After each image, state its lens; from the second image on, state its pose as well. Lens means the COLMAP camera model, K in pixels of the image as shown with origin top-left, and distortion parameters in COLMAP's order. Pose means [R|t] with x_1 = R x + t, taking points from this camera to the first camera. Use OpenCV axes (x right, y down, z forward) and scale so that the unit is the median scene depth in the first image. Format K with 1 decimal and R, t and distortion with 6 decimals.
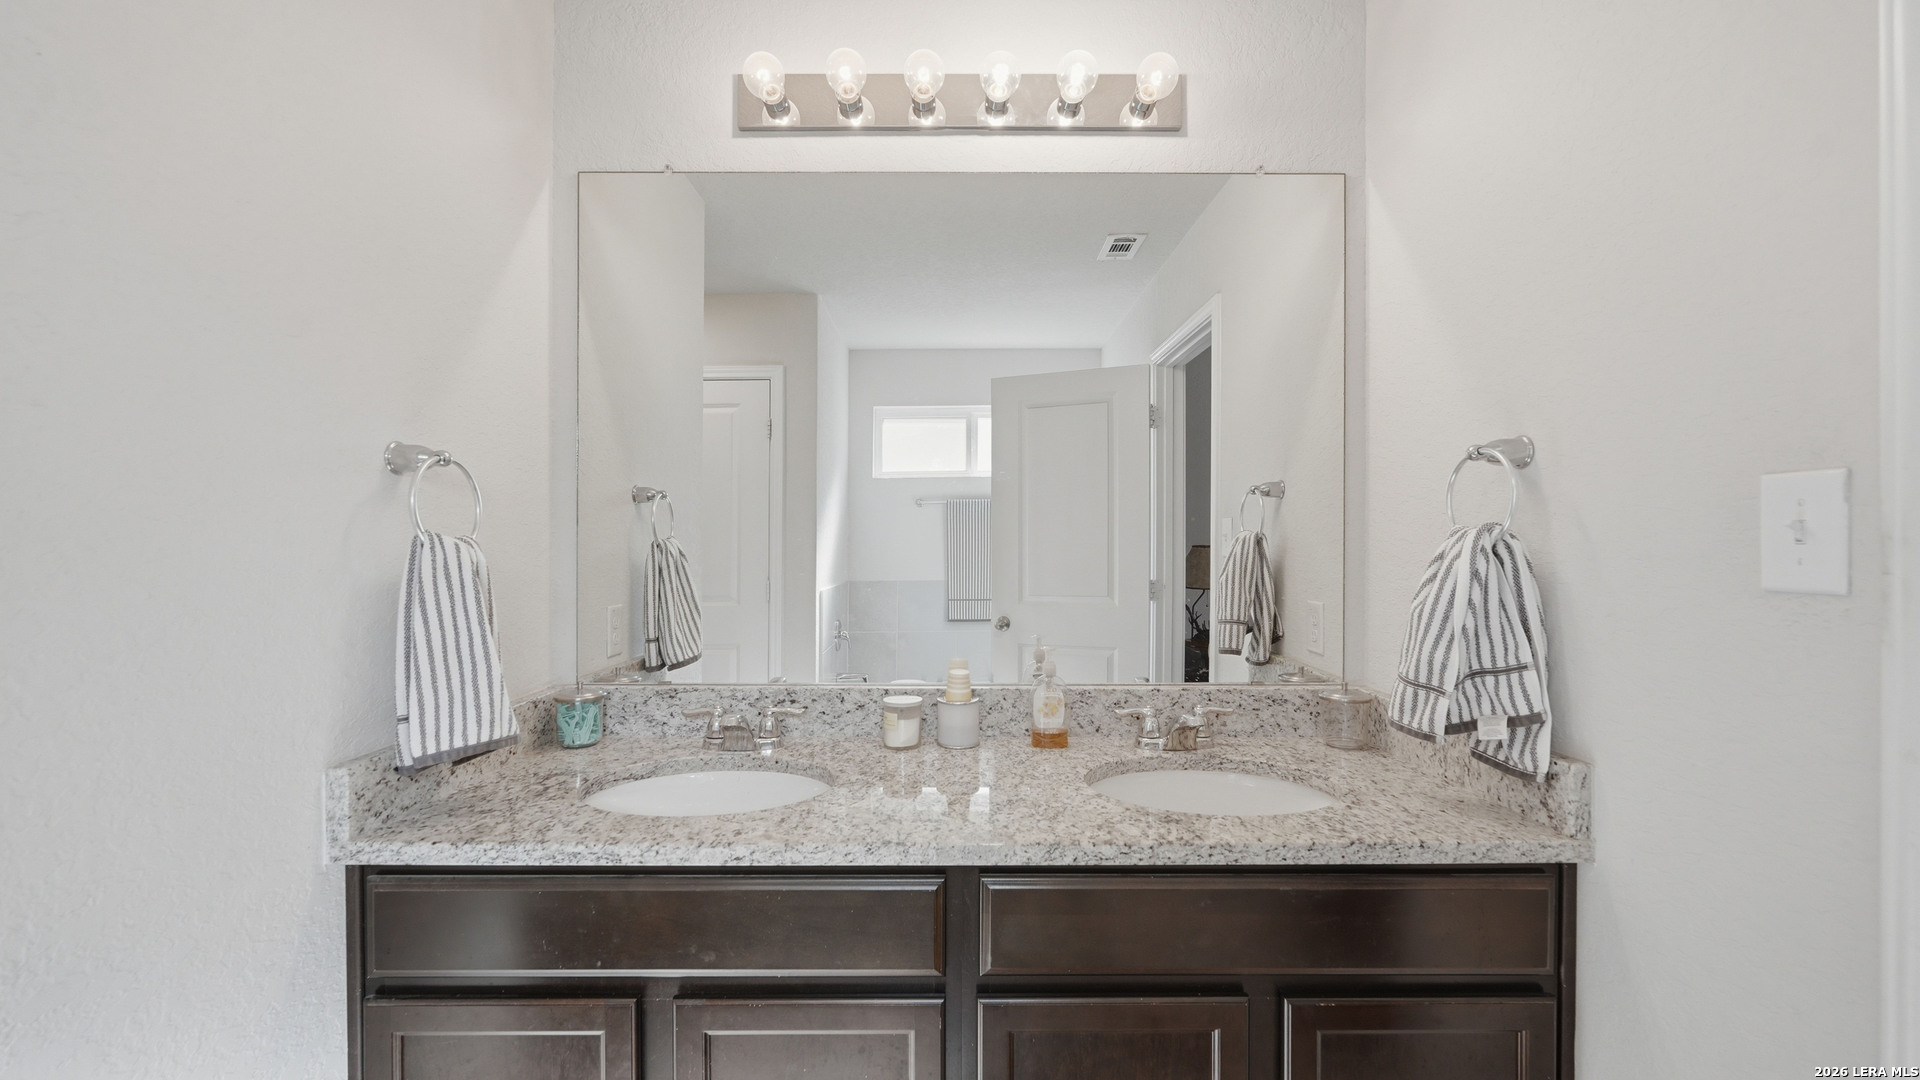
lens RADIAL K [[756.3, 0, 960.0], [0, 756.3, 540.0], [0, 0, 1]] dist [-0.000123, -0.000042]
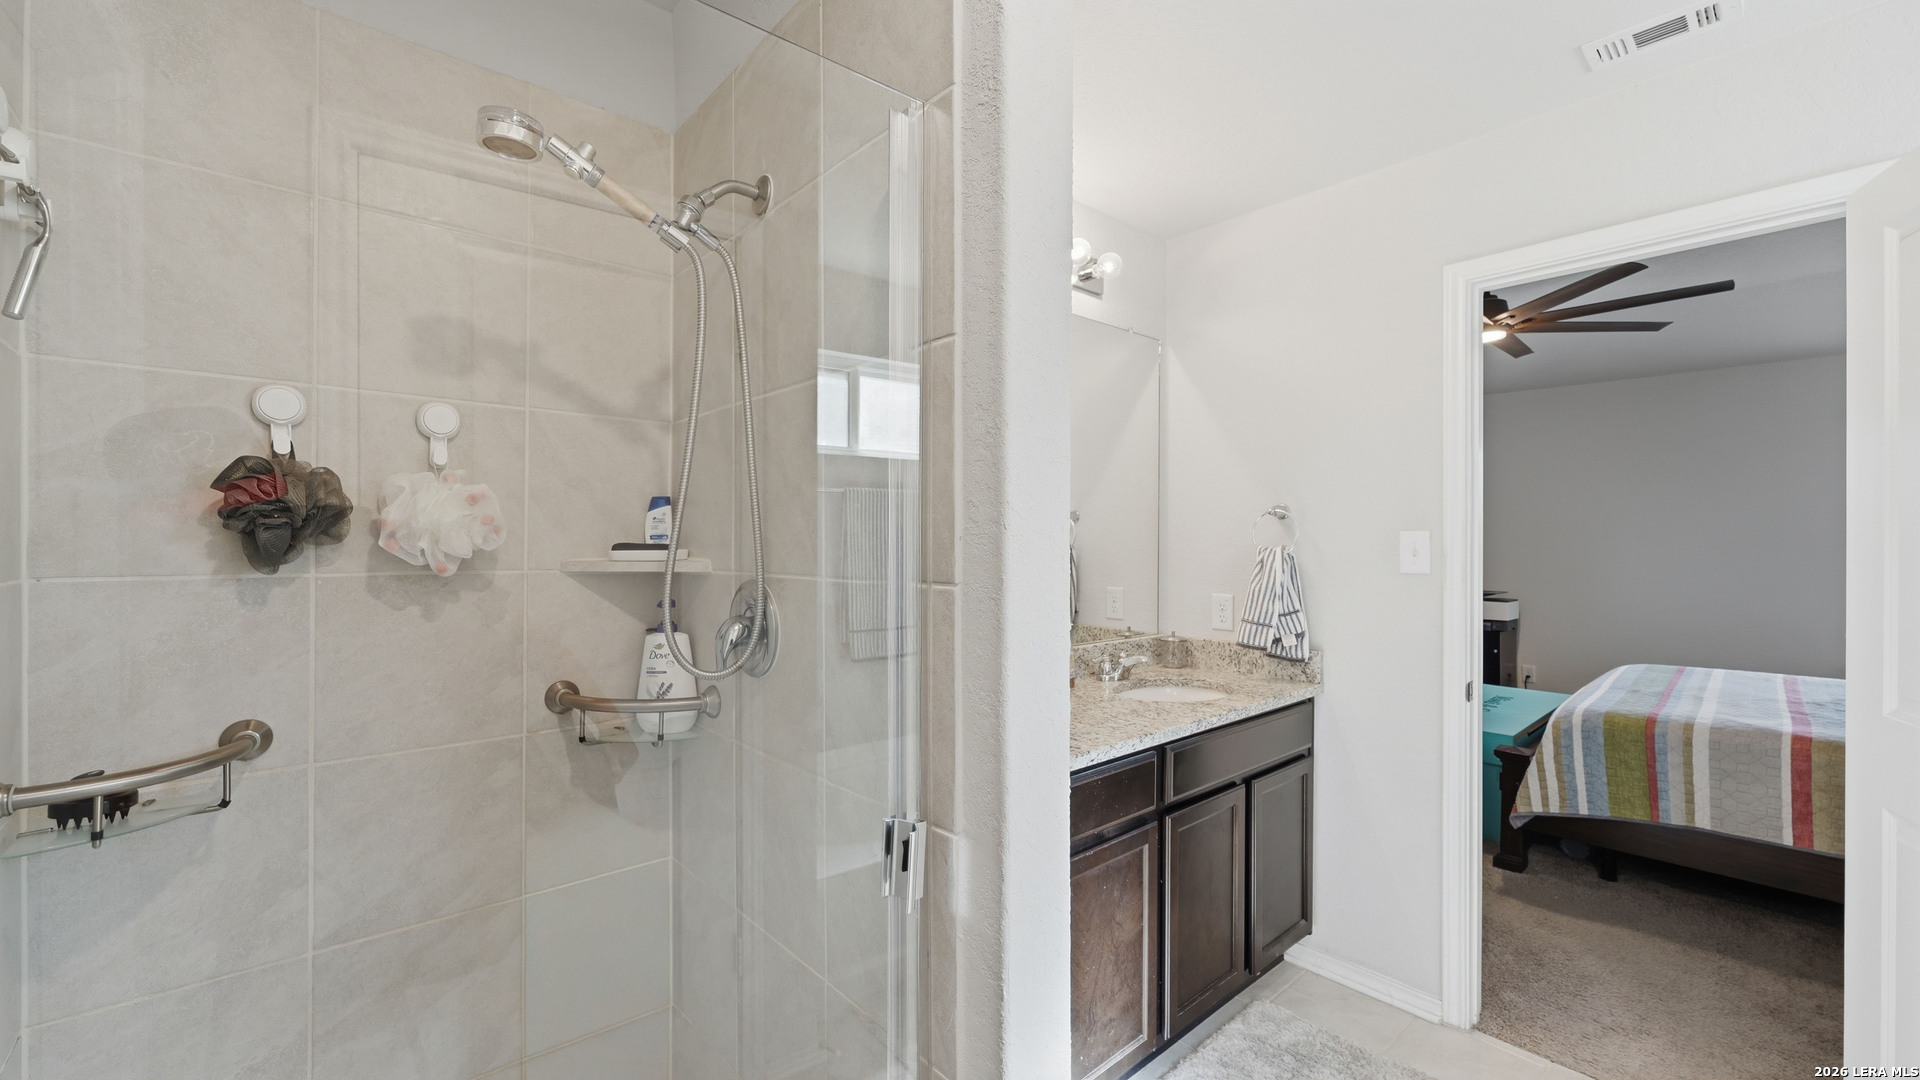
lens RADIAL K [[778.8, 0, 953.6], [0, 778.8, 530.4], [0, 0, 1]] dist [-0.000569, -0.000110]
pose [[0.749116, 0.009837, 0.662366, -1.492222], [-0.001994, 0.999919, -0.012595, -0.035274], [-0.662436, 0.008115, 0.749075, -0.035138]]
